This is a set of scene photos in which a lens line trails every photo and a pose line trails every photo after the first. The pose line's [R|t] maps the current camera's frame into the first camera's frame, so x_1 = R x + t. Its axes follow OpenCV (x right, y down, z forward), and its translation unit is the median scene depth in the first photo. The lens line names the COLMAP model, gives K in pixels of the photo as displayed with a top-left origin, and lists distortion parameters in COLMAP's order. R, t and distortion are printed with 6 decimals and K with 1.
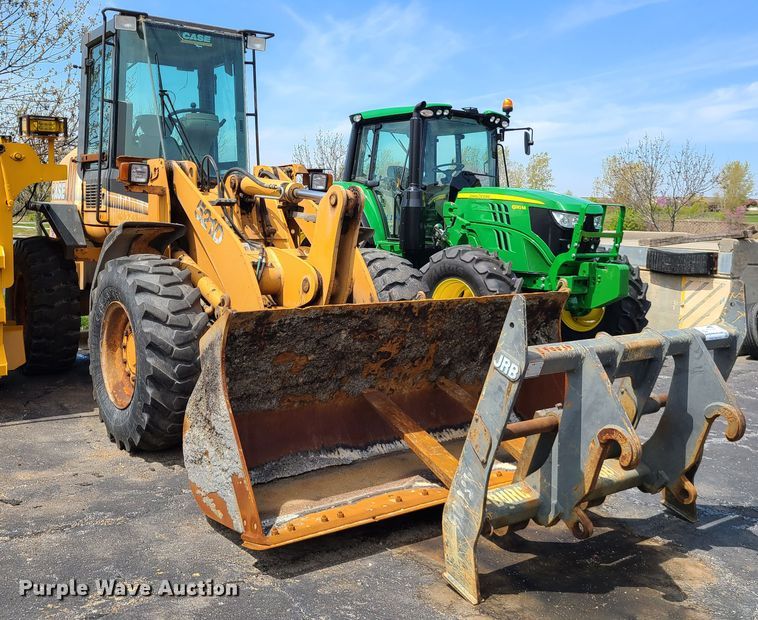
lens RADIAL K [[769.3, 0, 347.2], [0, 769.3, 279.2], [0, 0, 1]] dist [0.038021, 0.000000]
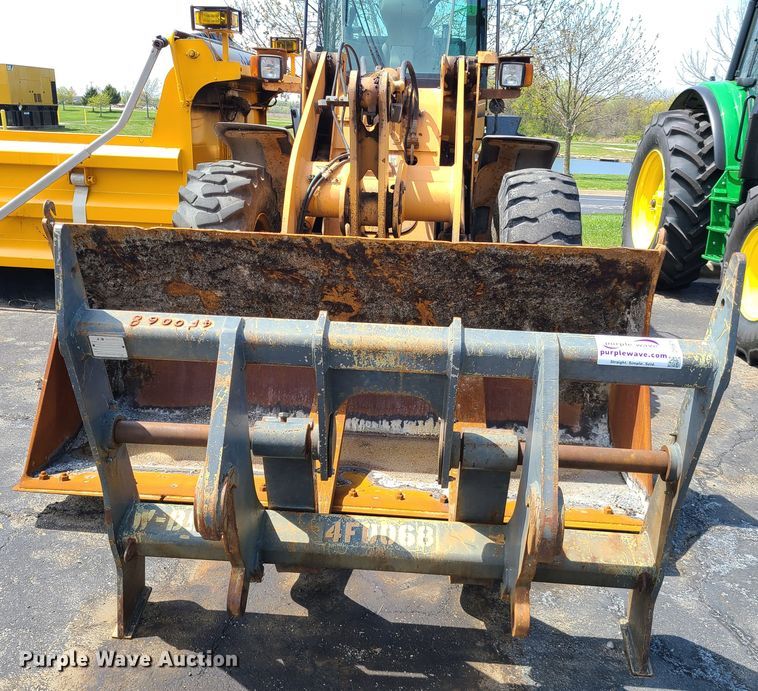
lens RADIAL K [[758.8, 0, 381.6], [0, 758.8, 373.1], [0, 0, 1]] dist [0.040034, 0.000000]
pose [[0.777519, 0.204393, -0.594716, 0.391648], [-0.071536, 0.968315, 0.239267, -0.014756], [0.624777, -0.143491, 0.767505, 0.321356]]
